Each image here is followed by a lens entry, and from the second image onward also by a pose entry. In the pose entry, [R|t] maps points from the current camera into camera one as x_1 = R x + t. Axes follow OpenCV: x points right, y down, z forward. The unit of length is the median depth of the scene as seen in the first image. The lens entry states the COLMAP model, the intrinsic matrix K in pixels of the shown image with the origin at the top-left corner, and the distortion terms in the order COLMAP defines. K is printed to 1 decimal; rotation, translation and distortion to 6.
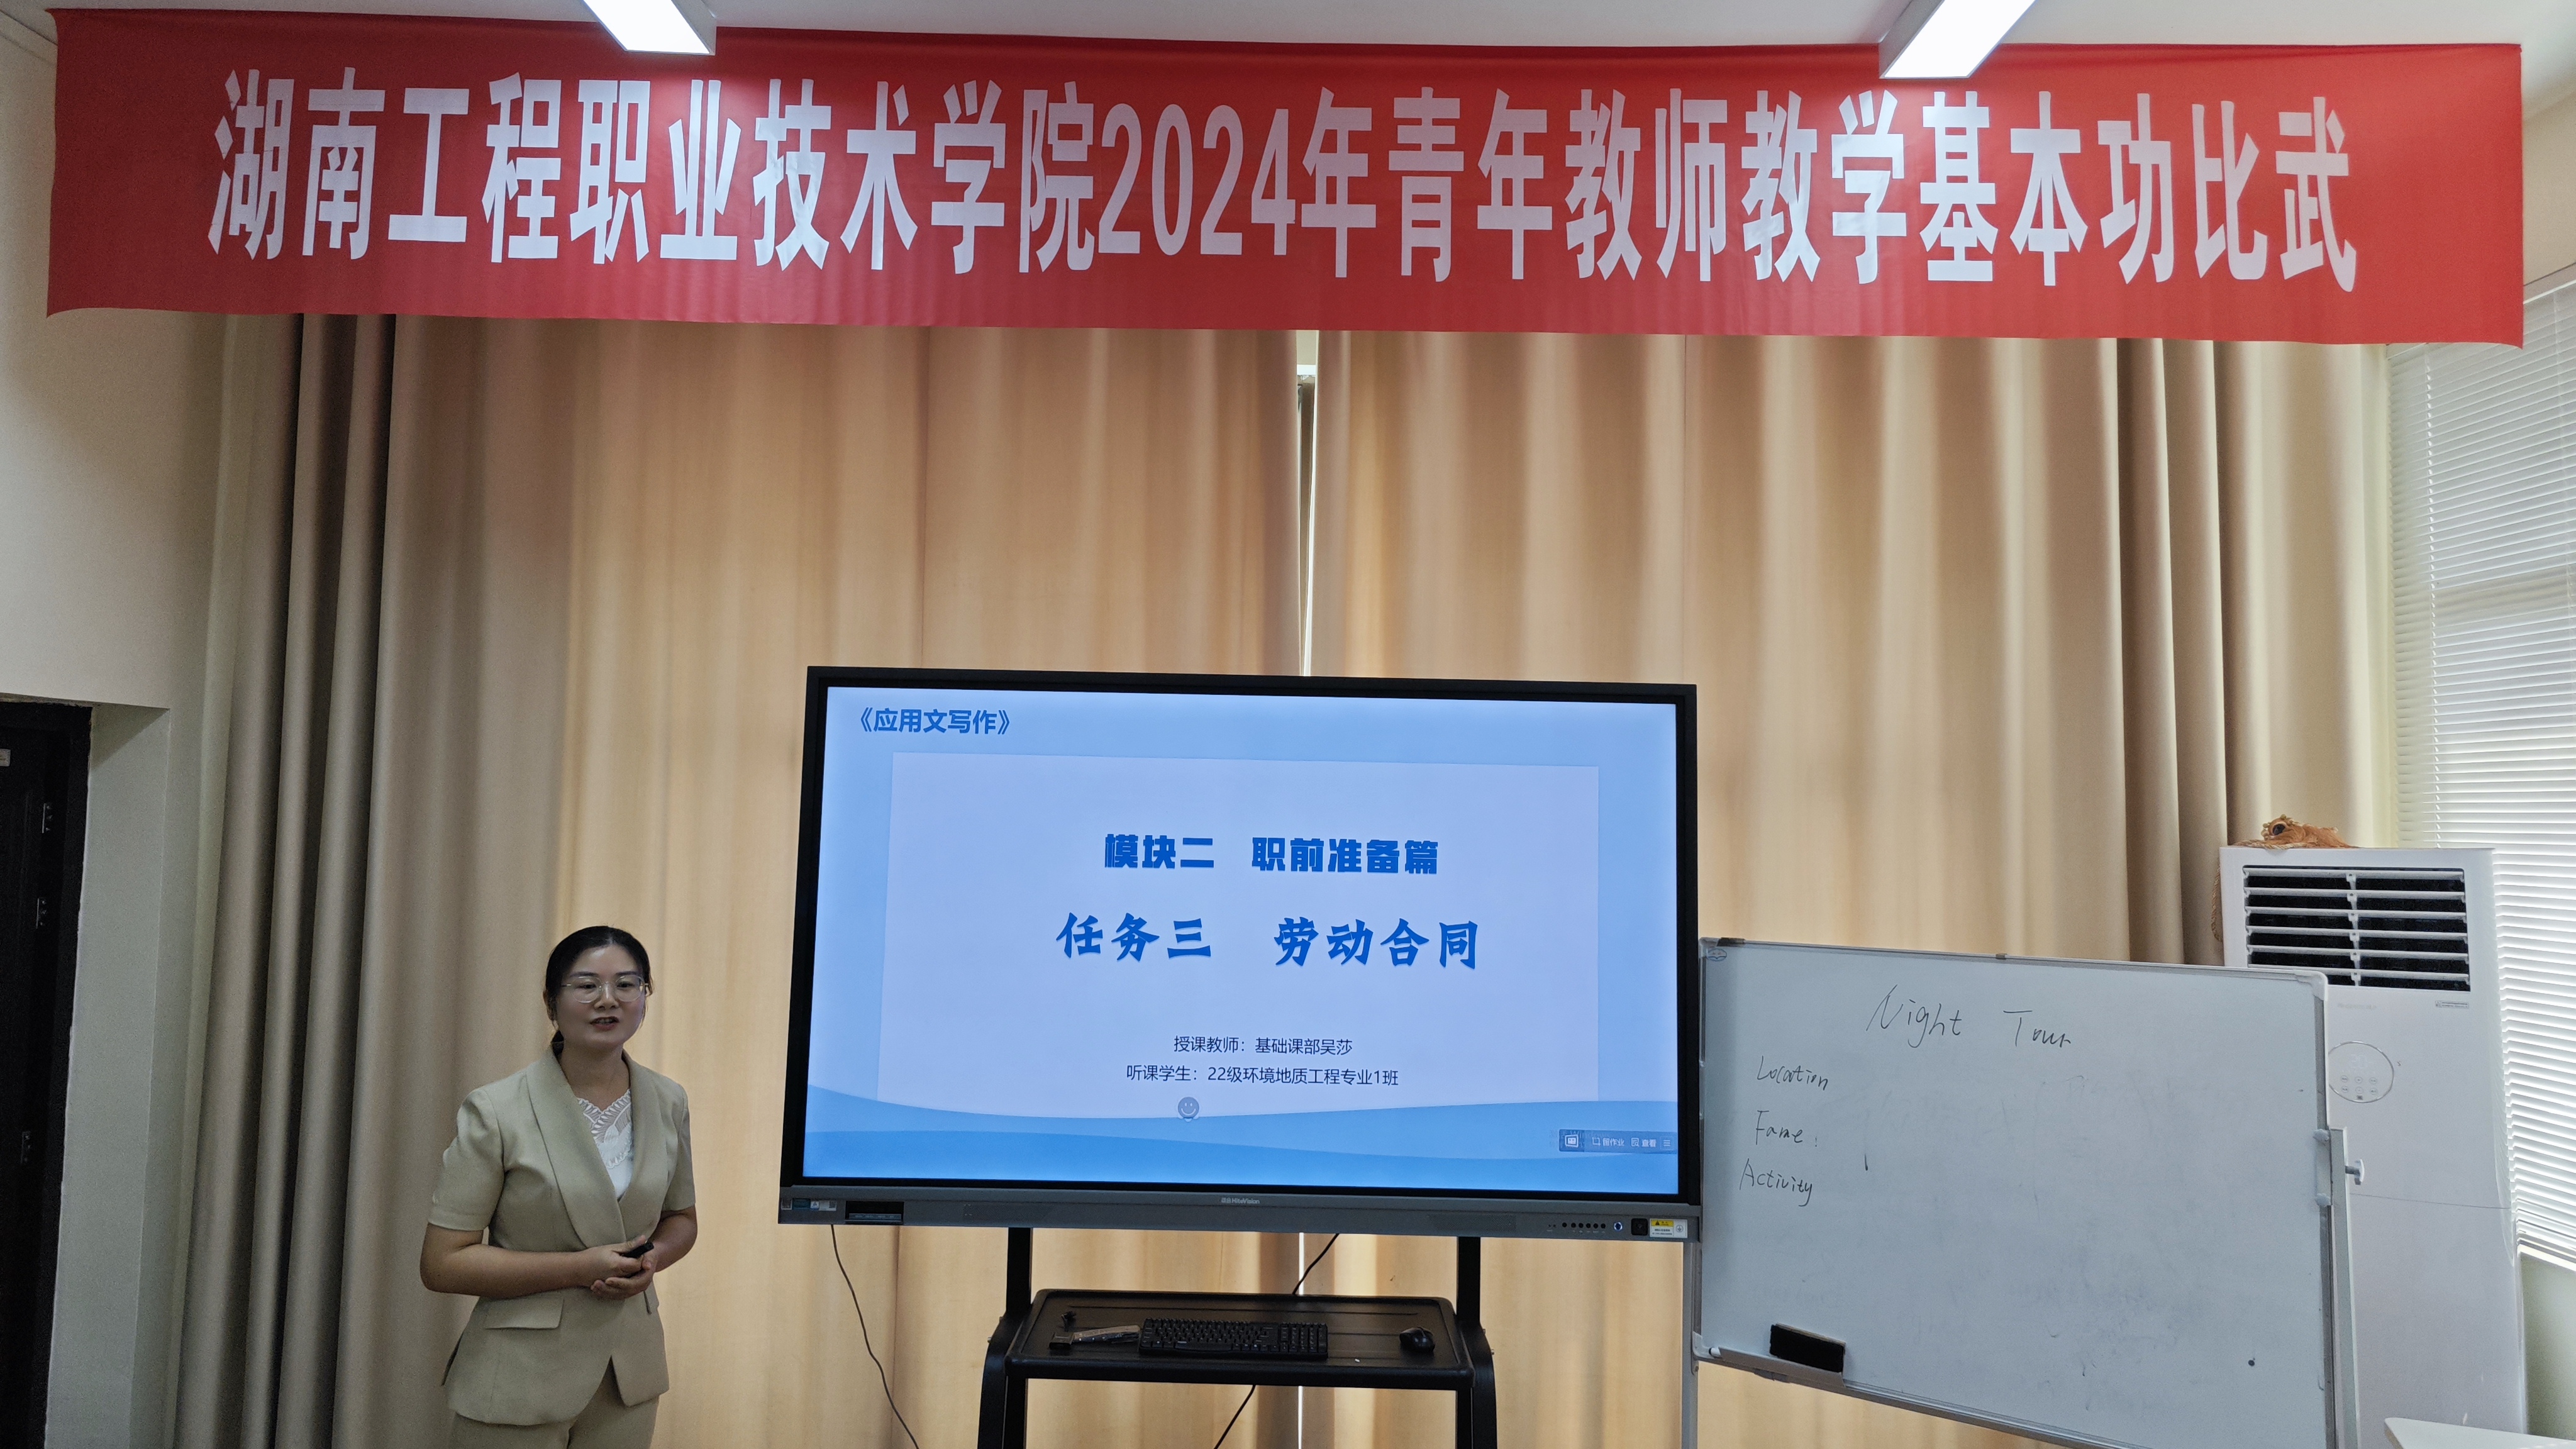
lens RADIAL K [[1999.2, 0, 1296.3], [0, 1999.2, 715.7], [0, 0, 1]] dist [0.049889, -0.003940]
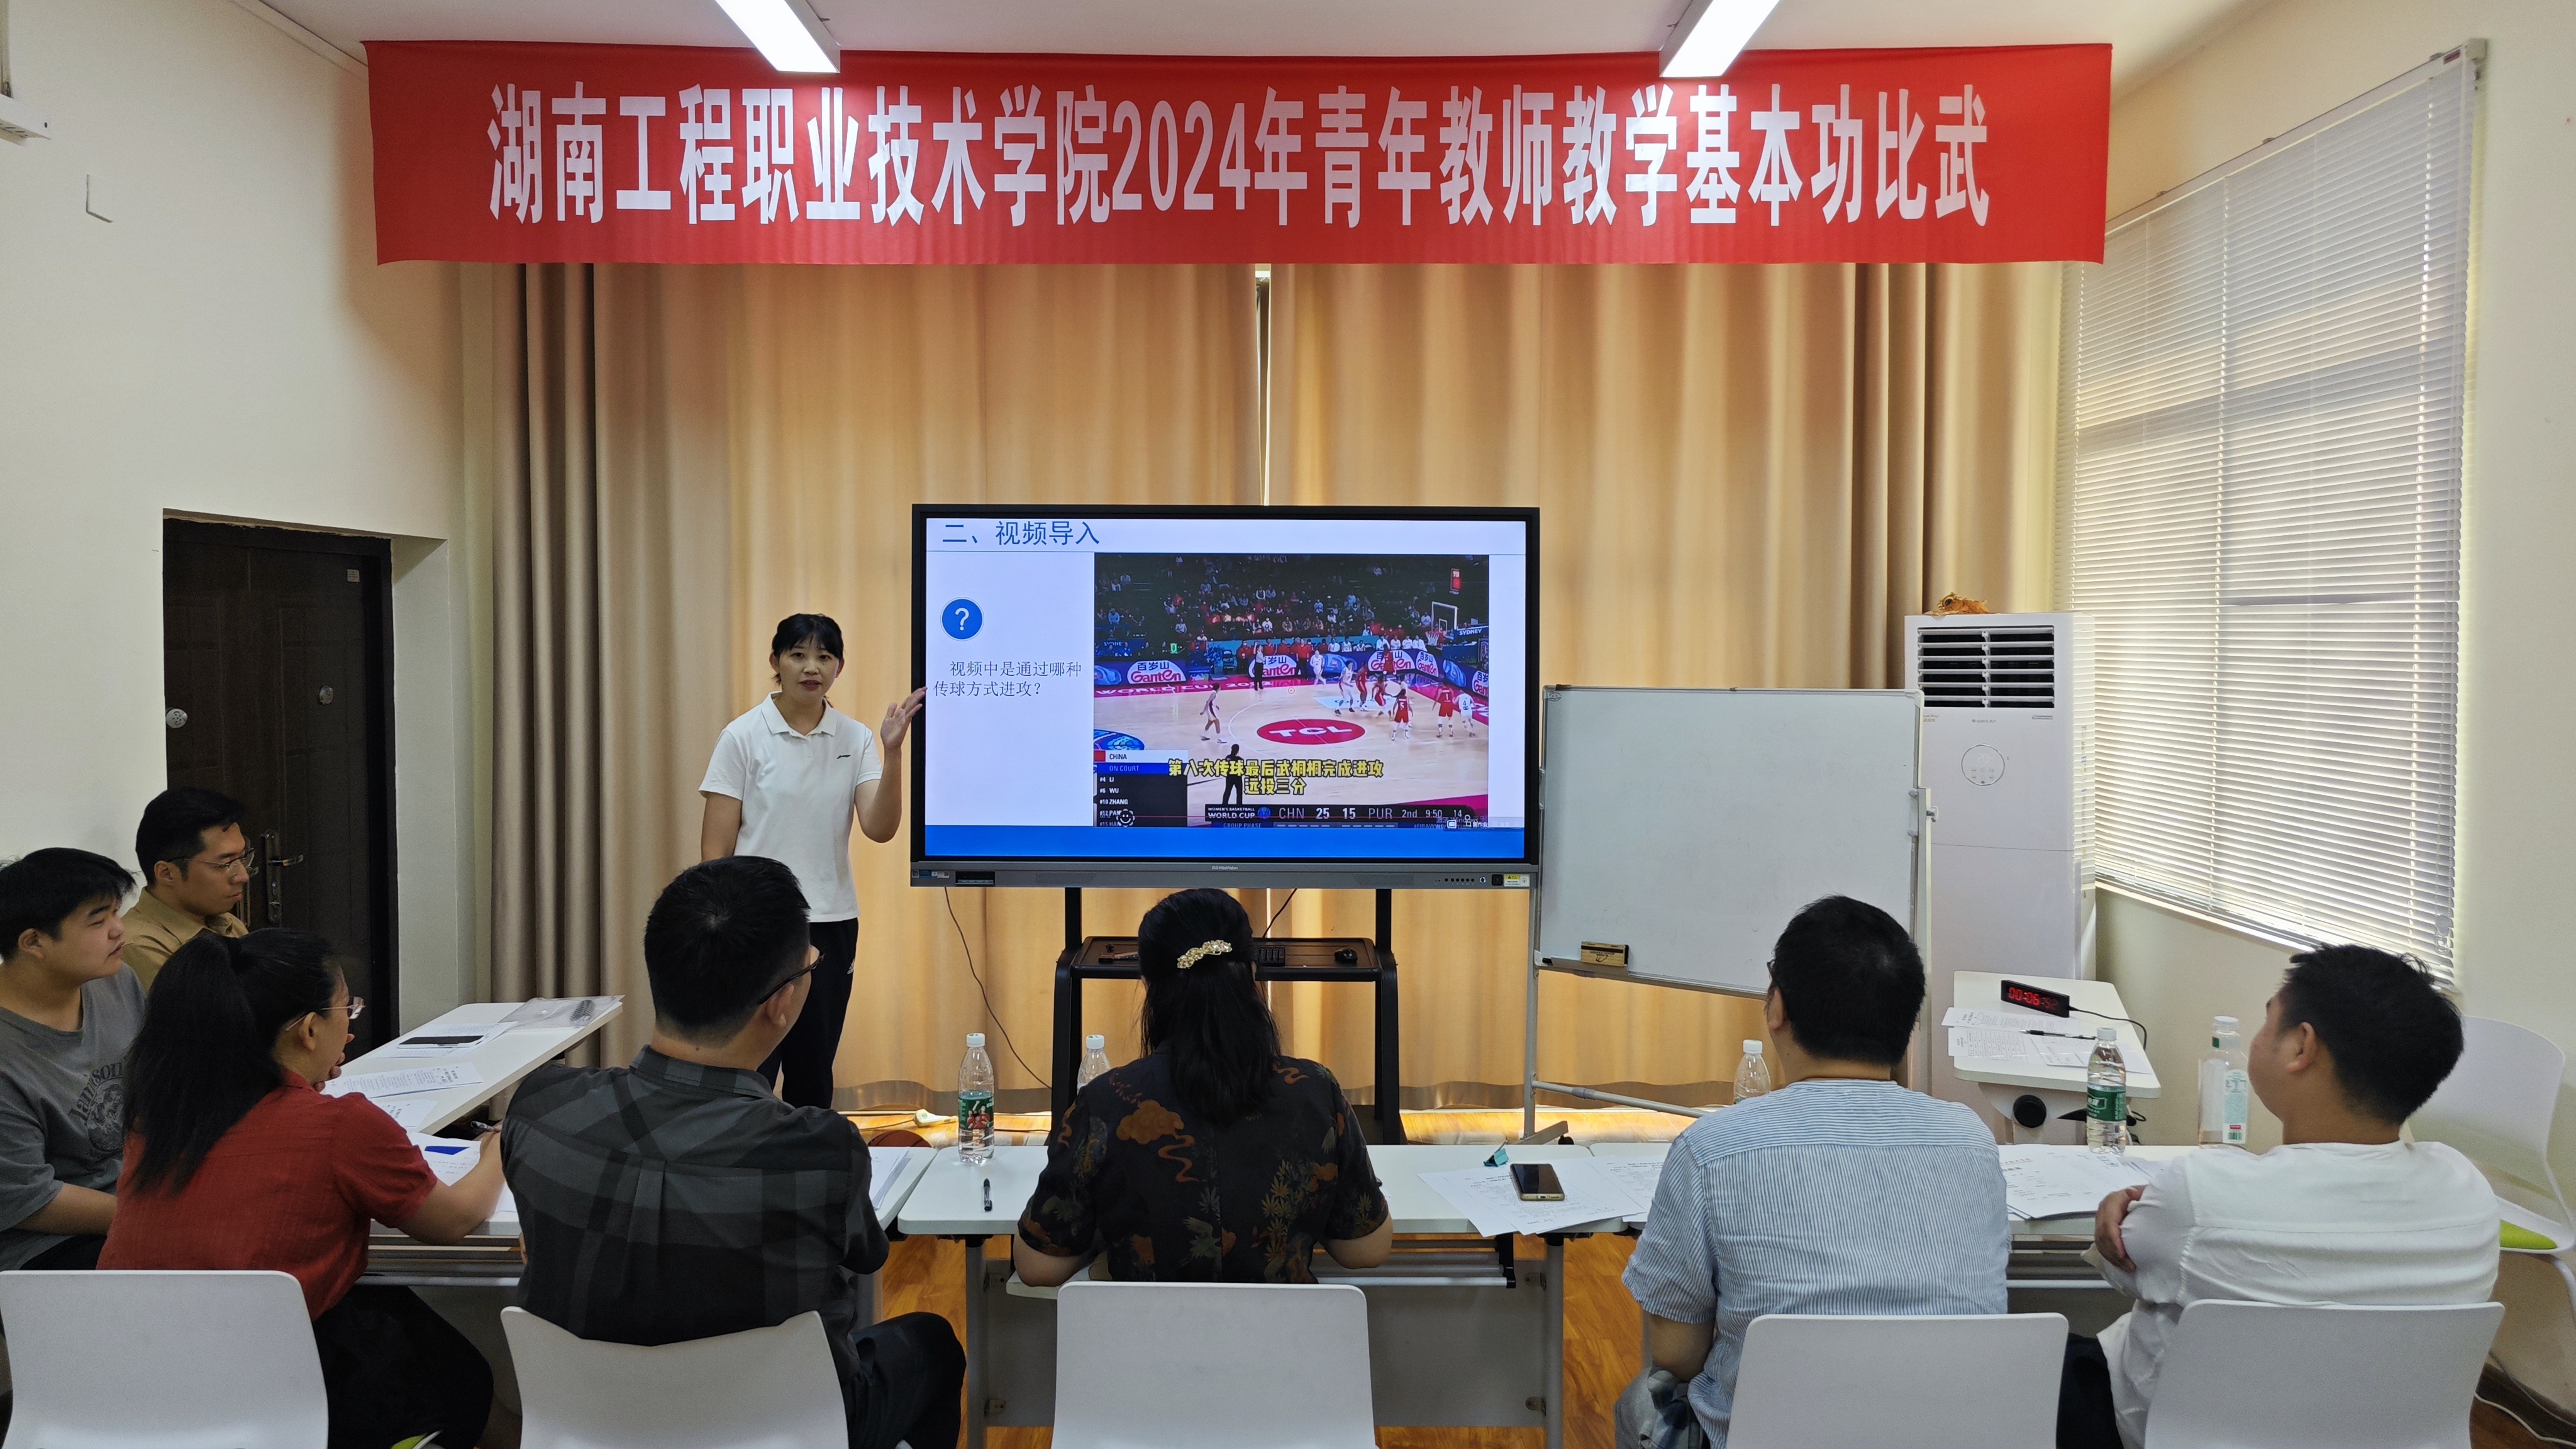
lens RADIAL K [[1999.2, 0, 1296.3], [0, 1999.2, 715.7], [0, 0, 1]] dist [0.049889, -0.003940]
pose [[0.999829, -0.016092, 0.009074, 0.012973], [0.015160, 0.995389, 0.094719, -0.005867], [-0.010557, -0.094565, 0.995463, -0.452014]]
